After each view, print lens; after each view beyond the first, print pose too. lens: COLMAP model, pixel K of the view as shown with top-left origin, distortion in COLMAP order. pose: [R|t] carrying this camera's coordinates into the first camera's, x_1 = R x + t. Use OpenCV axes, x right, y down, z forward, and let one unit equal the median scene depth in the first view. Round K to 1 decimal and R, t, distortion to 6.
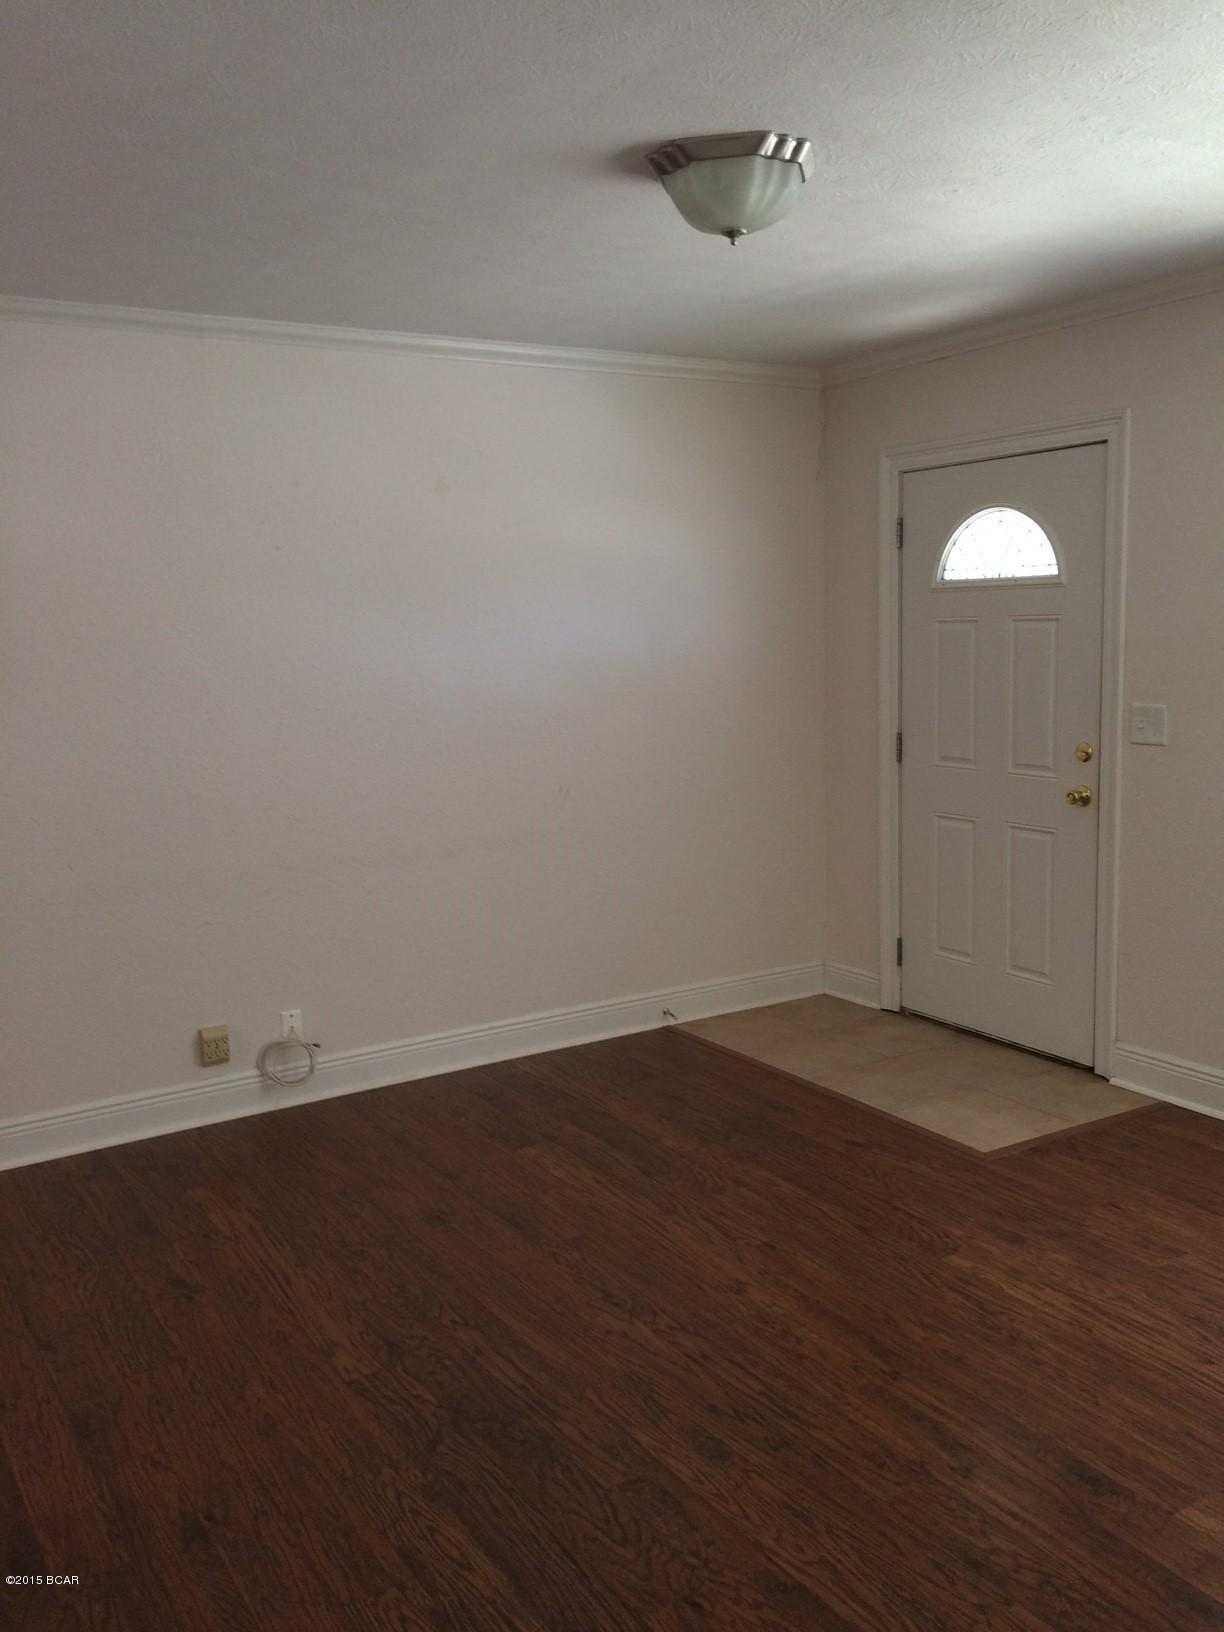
lens RADIAL K [[1380.9, 0, 611.5], [0, 1380.9, 810.3], [0, 0, 1]] dist [0.011911, 0.005696]
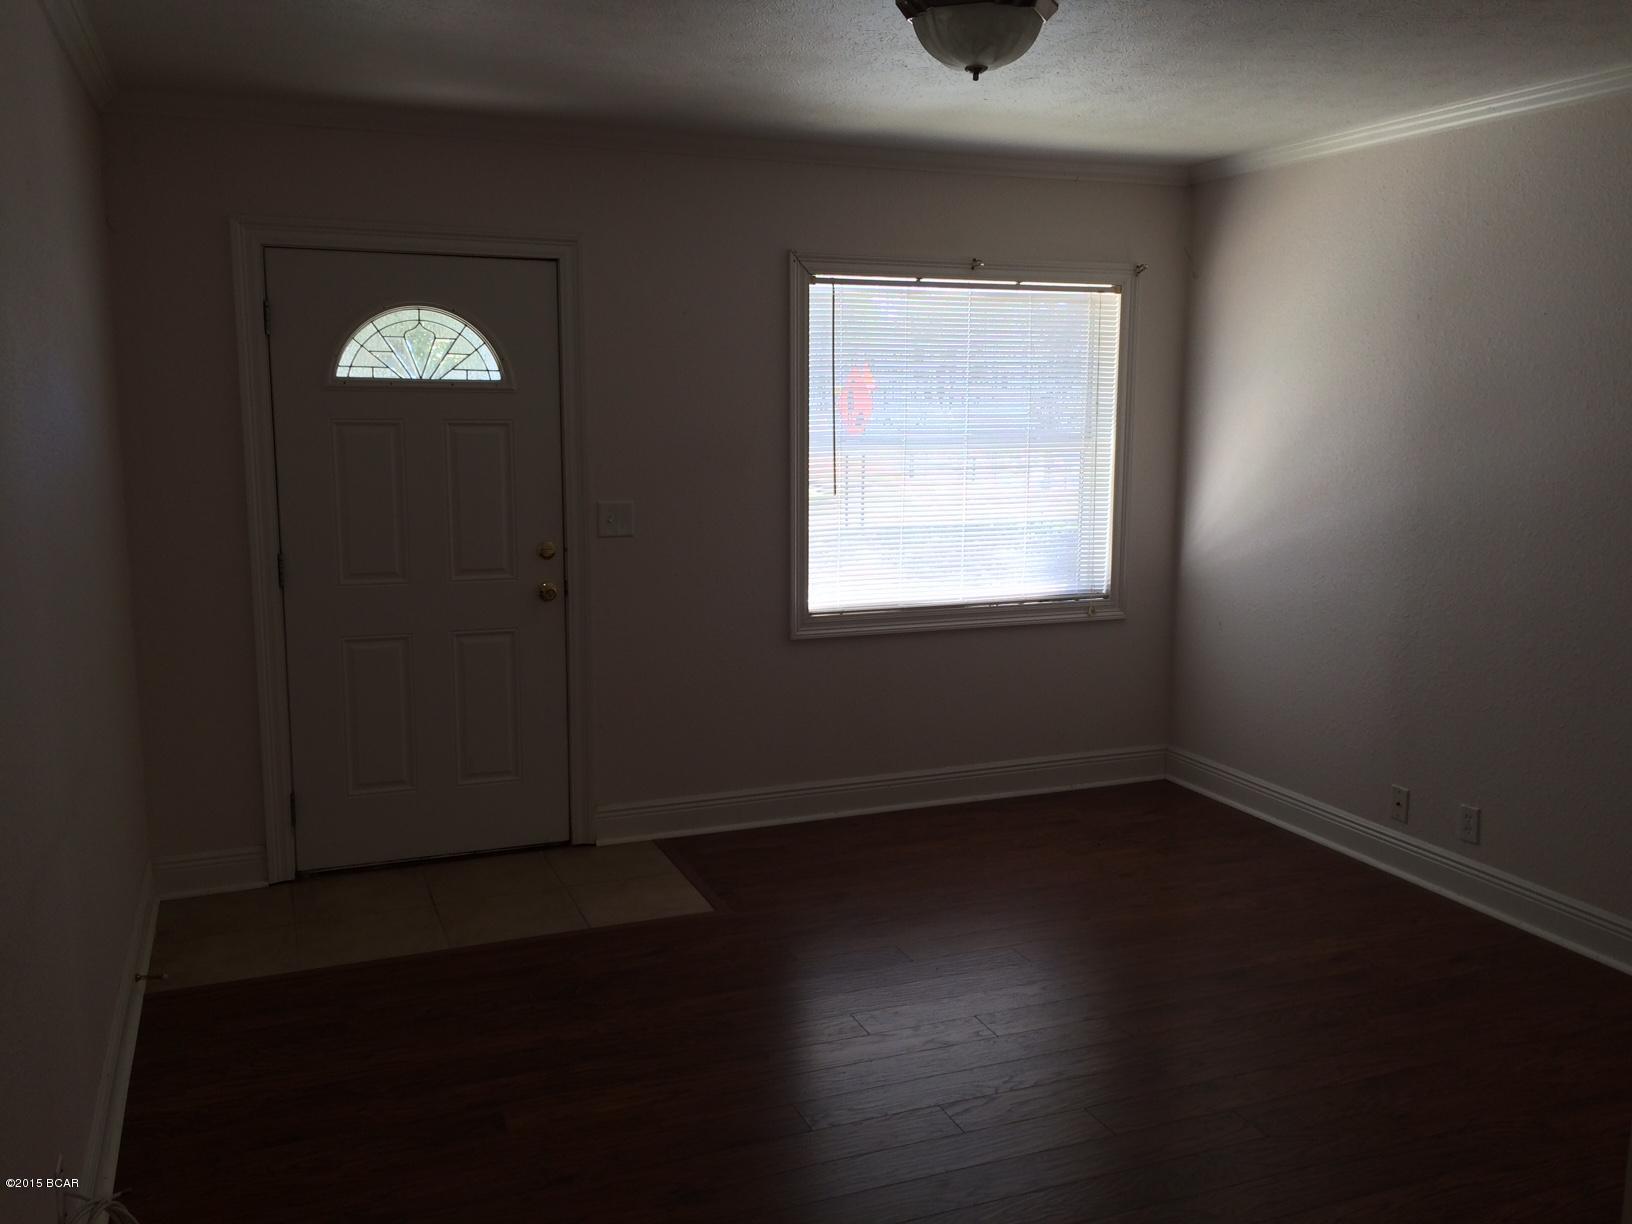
lens RADIAL K [[1380.9, 0, 814.7], [0, 1380.9, 613.5], [0, 0, 1]] dist [0.011911, 0.005696]
pose [[0.162299, -0.118168, 0.979640, -0.650653], [0.124030, 0.987372, 0.098553, -0.070885], [-0.978916, 0.105510, 0.174905, 0.600644]]
